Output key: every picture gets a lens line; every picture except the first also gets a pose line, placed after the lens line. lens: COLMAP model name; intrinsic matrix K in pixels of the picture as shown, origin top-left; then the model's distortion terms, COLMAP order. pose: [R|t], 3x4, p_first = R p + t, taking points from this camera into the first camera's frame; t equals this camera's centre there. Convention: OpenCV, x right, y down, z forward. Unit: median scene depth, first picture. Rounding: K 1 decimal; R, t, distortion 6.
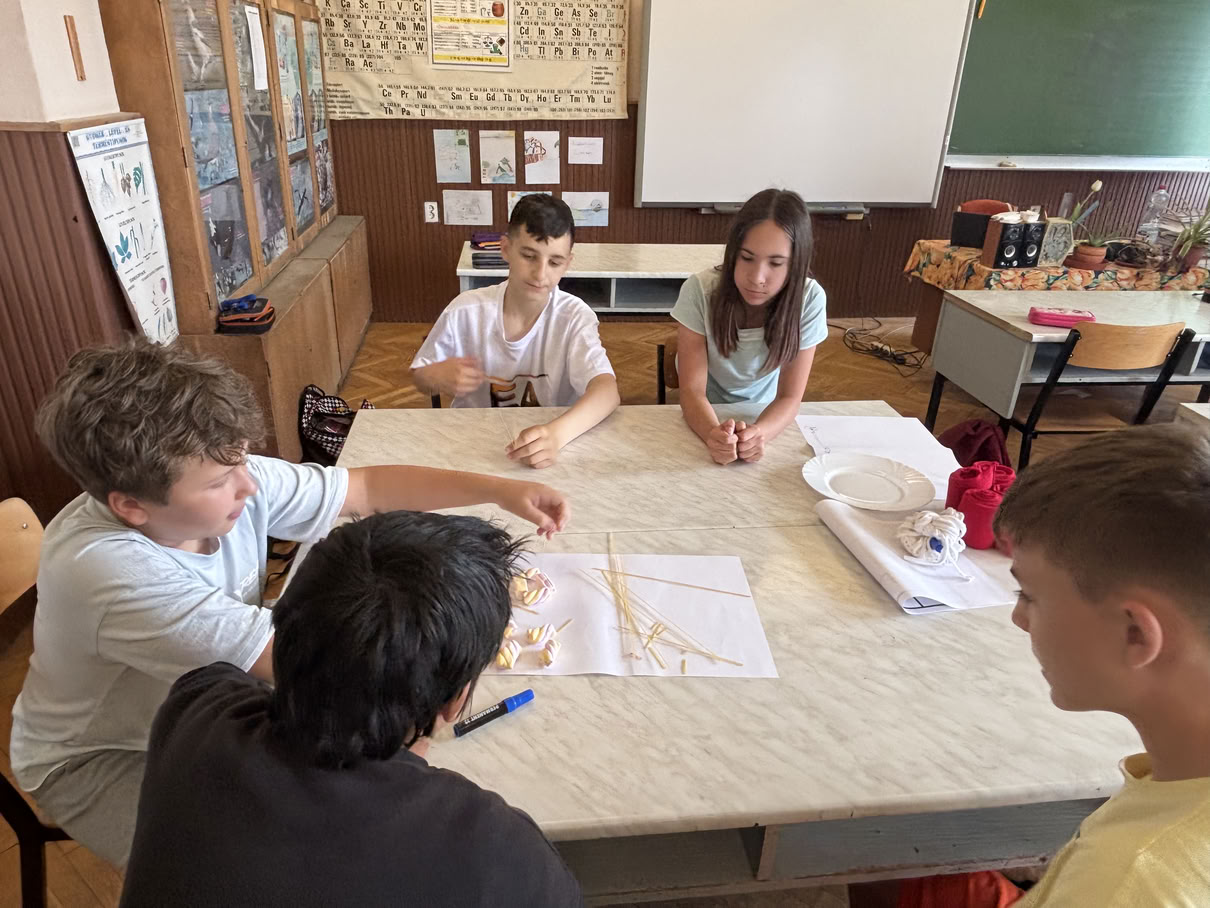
lens RADIAL K [[834.8, 0, 605.0], [0, 834.8, 454.0], [0, 0, 1]] dist [0.002037, 0.001690]
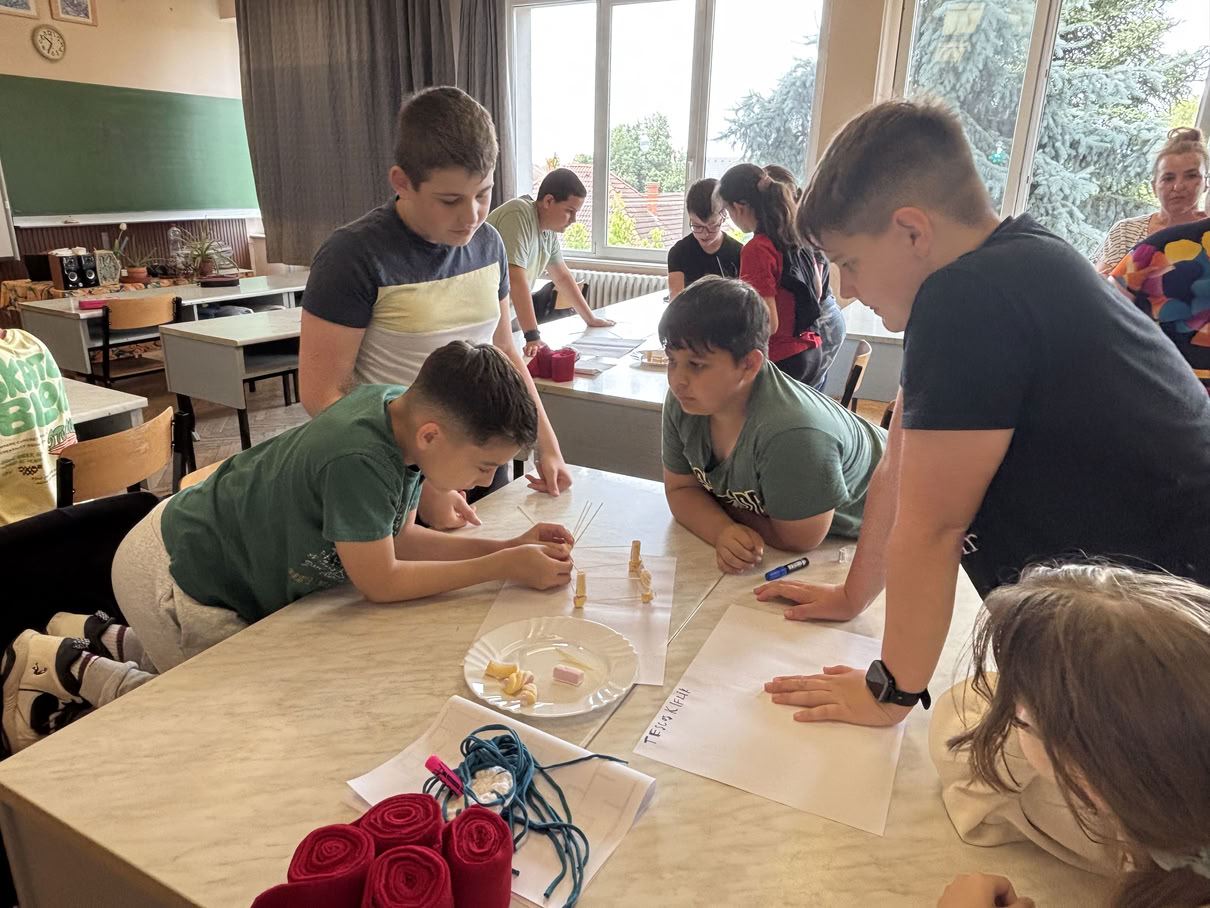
lens RADIAL K [[834.8, 0, 605.0], [0, 834.8, 454.0], [0, 0, 1]] dist [0.002037, 0.001690]
pose [[0.615749, -0.271367, 0.739739, -0.070198], [0.332687, 0.940574, 0.068118, 0.223912], [-0.714264, 0.204158, 0.669438, -0.473657]]
